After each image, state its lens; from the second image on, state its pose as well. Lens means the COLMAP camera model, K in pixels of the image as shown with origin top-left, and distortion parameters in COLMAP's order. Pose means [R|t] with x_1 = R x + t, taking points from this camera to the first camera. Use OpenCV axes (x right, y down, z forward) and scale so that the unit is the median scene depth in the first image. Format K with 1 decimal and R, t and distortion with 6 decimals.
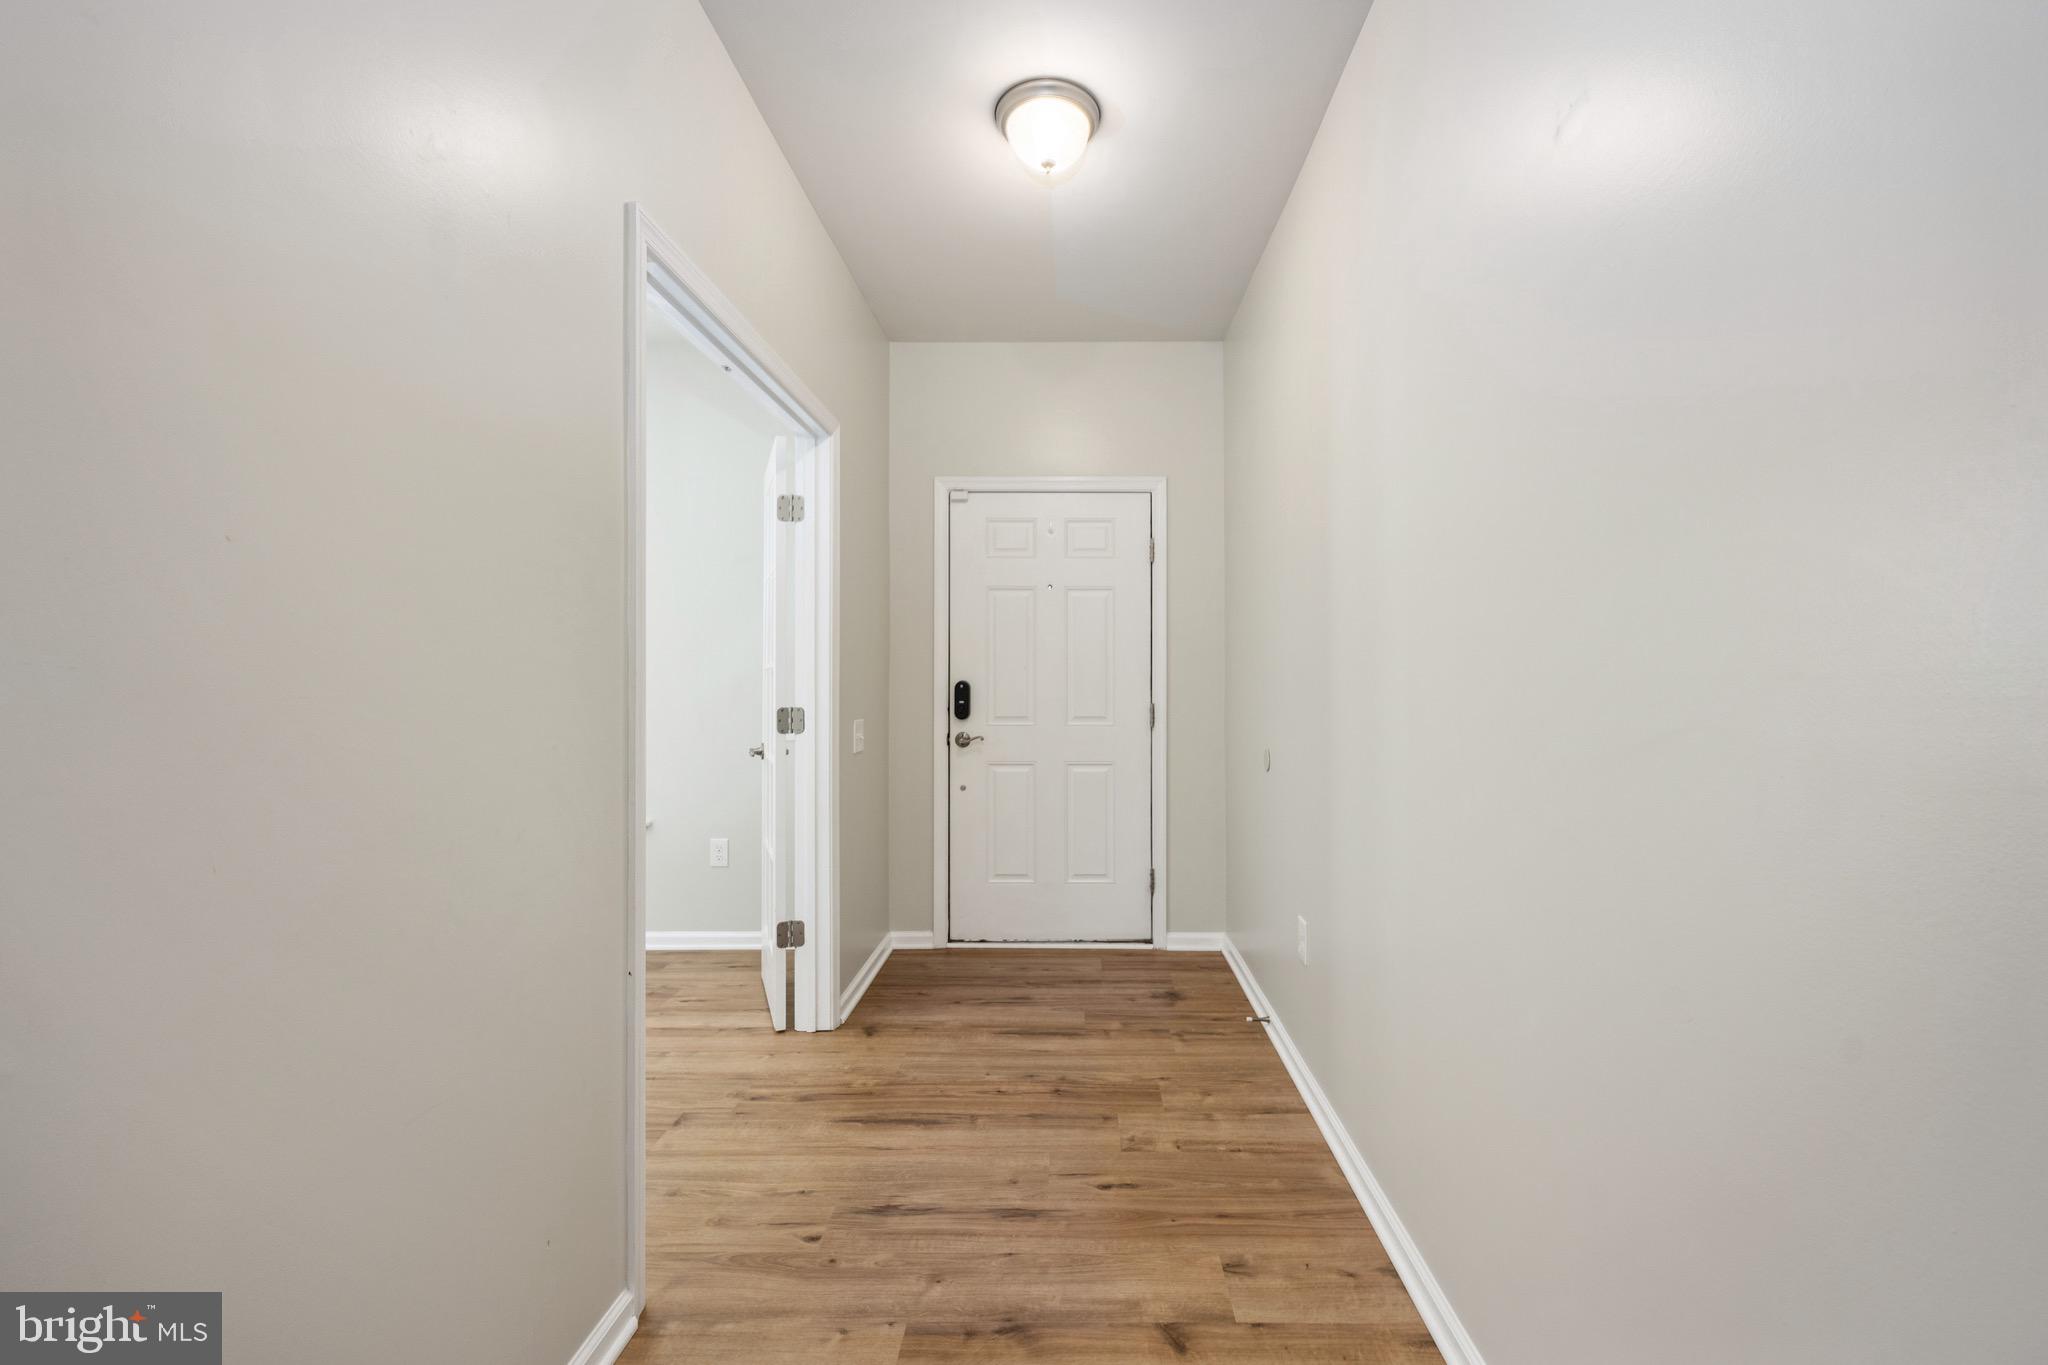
lens RADIAL K [[816.6, 0, 1016.6], [0, 816.6, 685.2], [0, 0, 1]] dist [-0.002095, -0.000078]
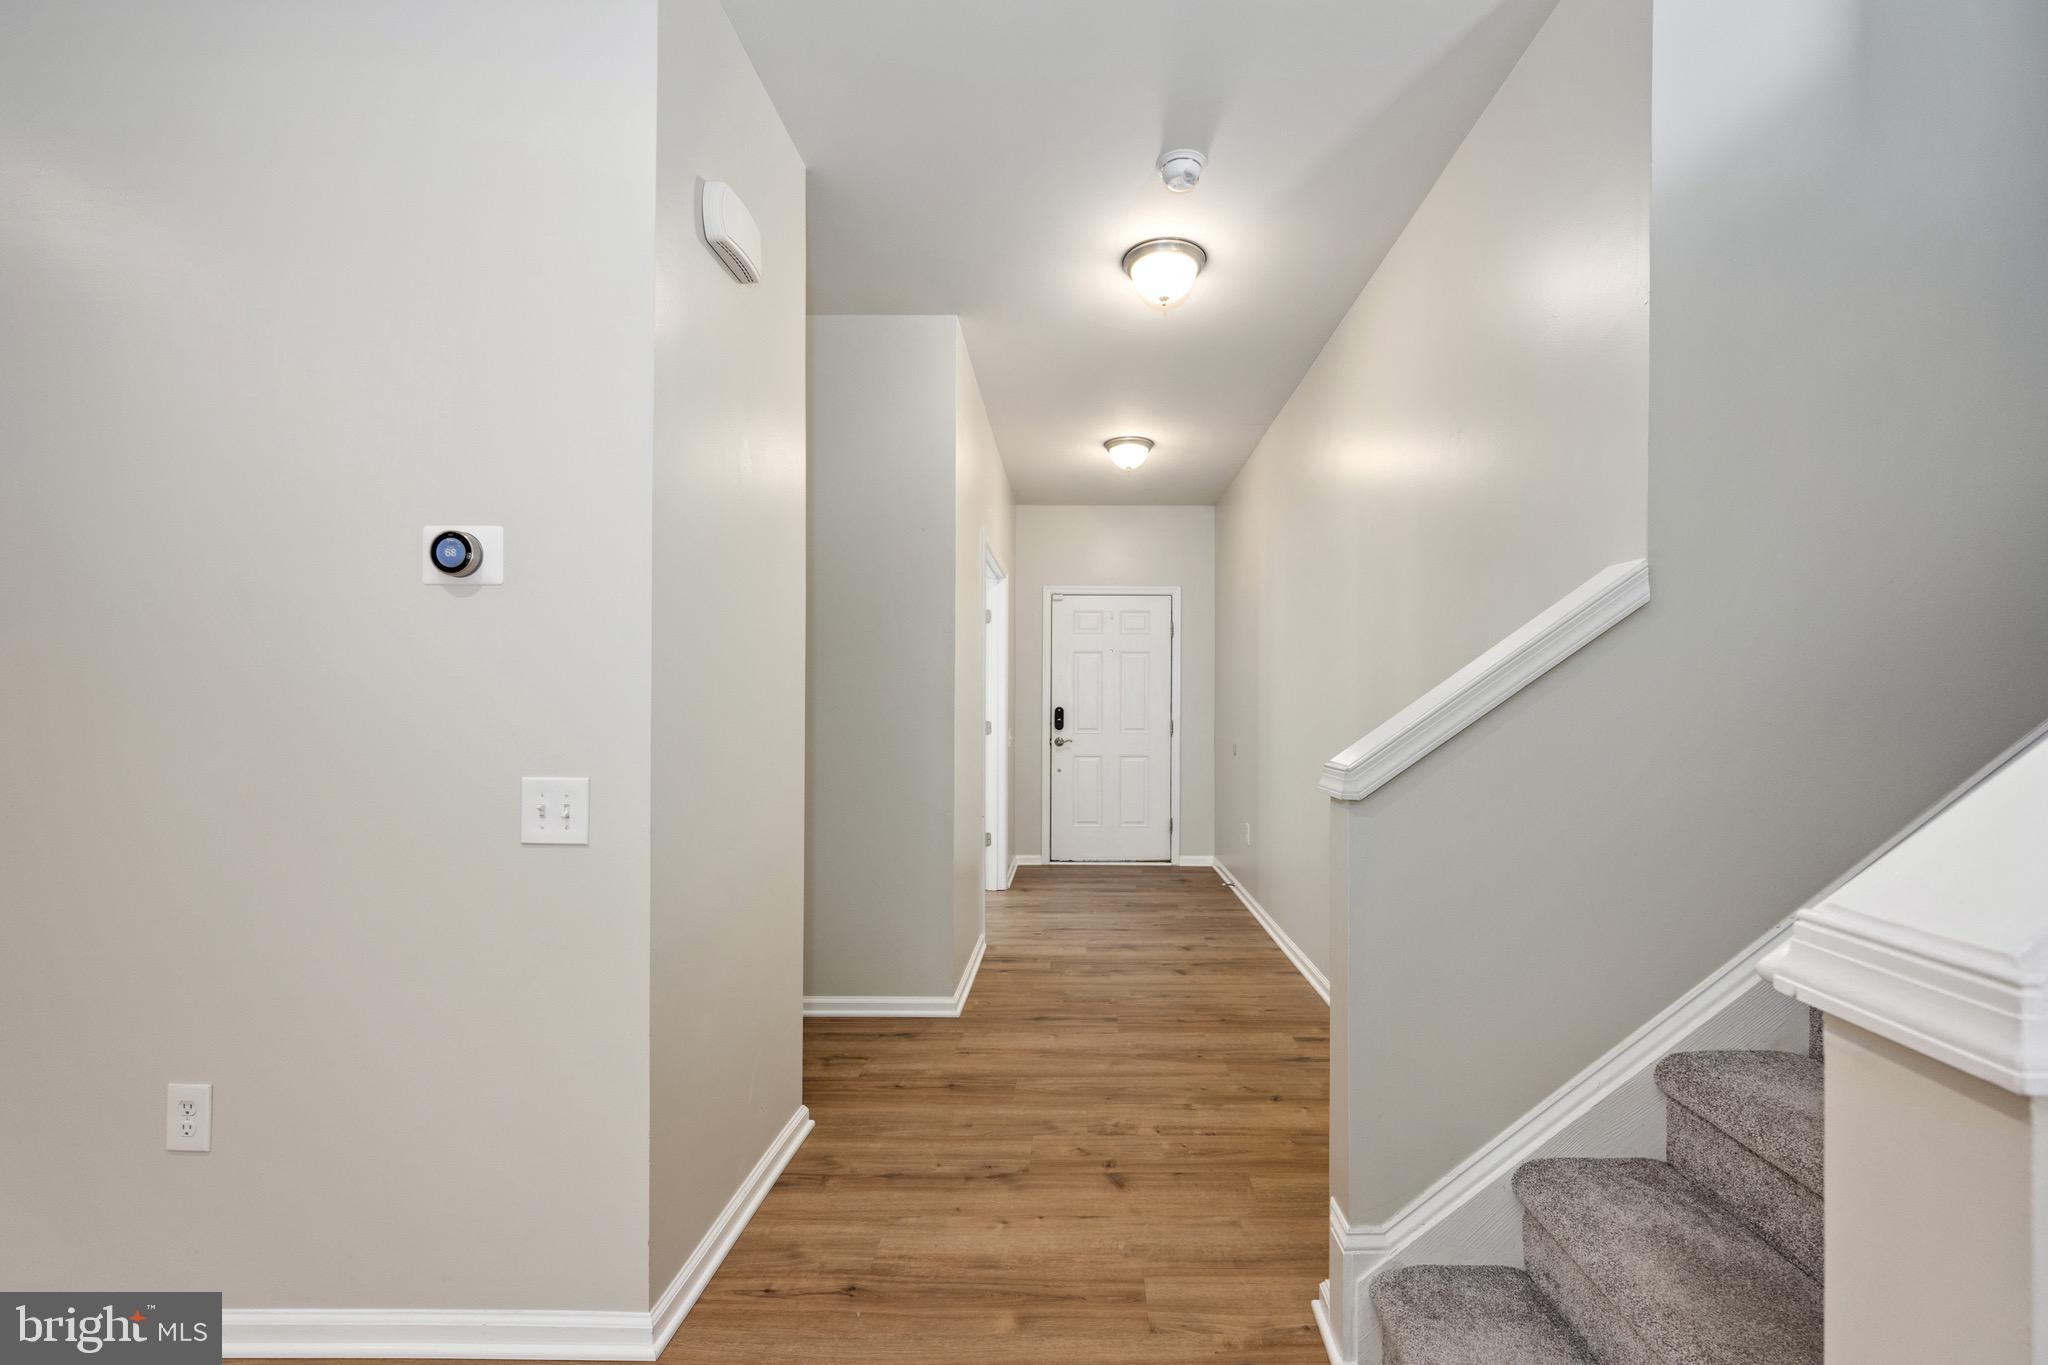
lens RADIAL K [[840.2, 0, 1013.9], [0, 840.2, 723.6], [0, 0, 1]] dist [-0.003586, 0.000619]
pose [[0.999984, 0.002929, -0.004842, -0.154396], [-0.002859, 0.999892, 0.014400, 0.004553], [0.004883, -0.014386, 0.999885, -0.751337]]
